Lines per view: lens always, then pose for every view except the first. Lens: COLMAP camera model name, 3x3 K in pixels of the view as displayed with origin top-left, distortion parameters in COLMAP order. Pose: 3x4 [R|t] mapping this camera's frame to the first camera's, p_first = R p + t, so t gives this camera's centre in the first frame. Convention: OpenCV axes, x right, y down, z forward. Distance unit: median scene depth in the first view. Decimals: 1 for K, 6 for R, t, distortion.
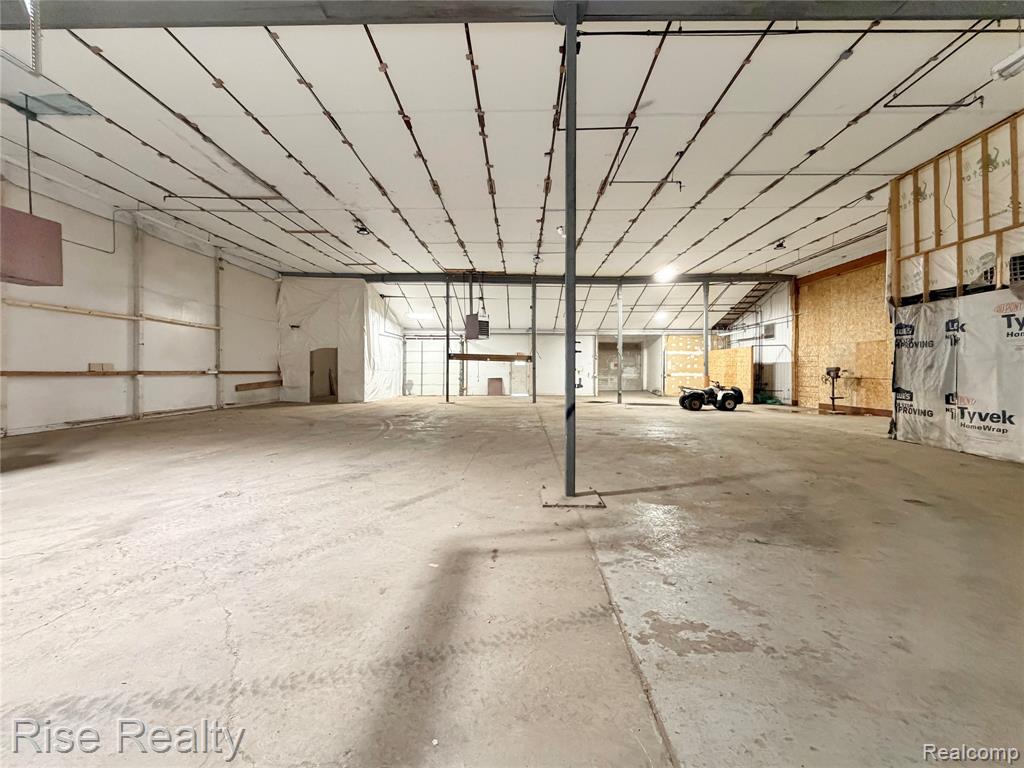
lens RADIAL K [[416.6, 0, 512.2], [0, 416.6, 375.9], [0, 0, 1]] dist [-0.000254, -0.000264]
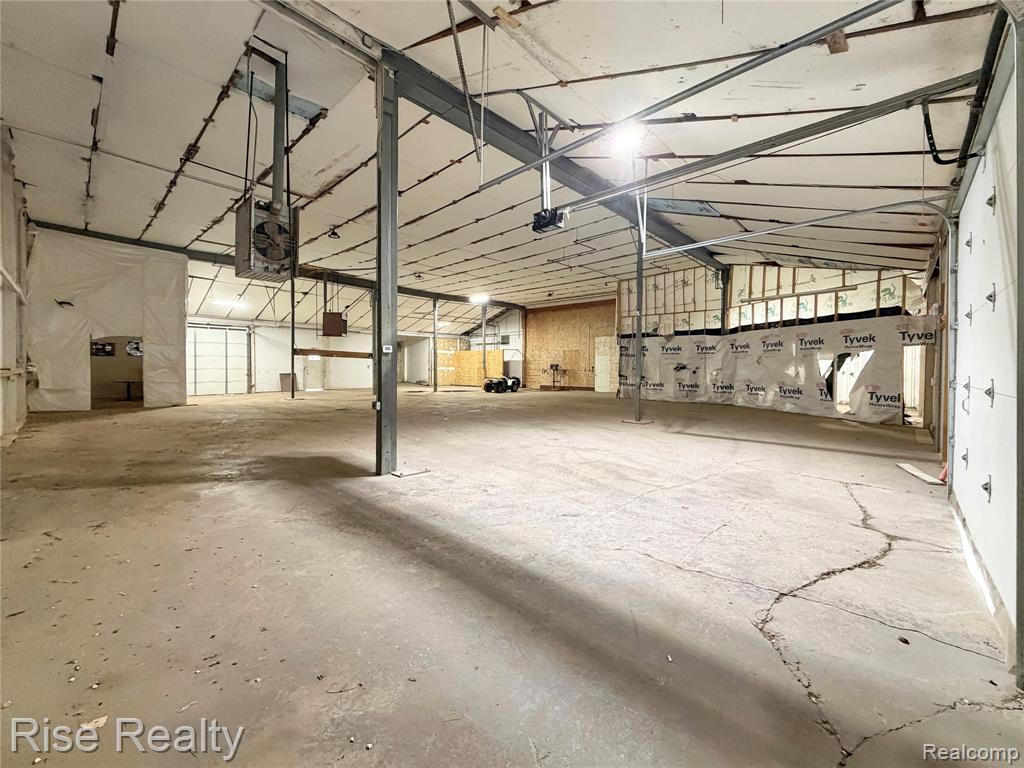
lens RADIAL K [[416.6, 0, 503.2], [0, 416.6, 375.1], [0, 0, 1]] dist [-0.000254, -0.000264]
pose [[0.671448, -0.017419, 0.740847, -0.570652], [0.006593, 0.999825, 0.017532, -0.005996], [-0.741022, -0.006888, 0.671445, -0.016319]]
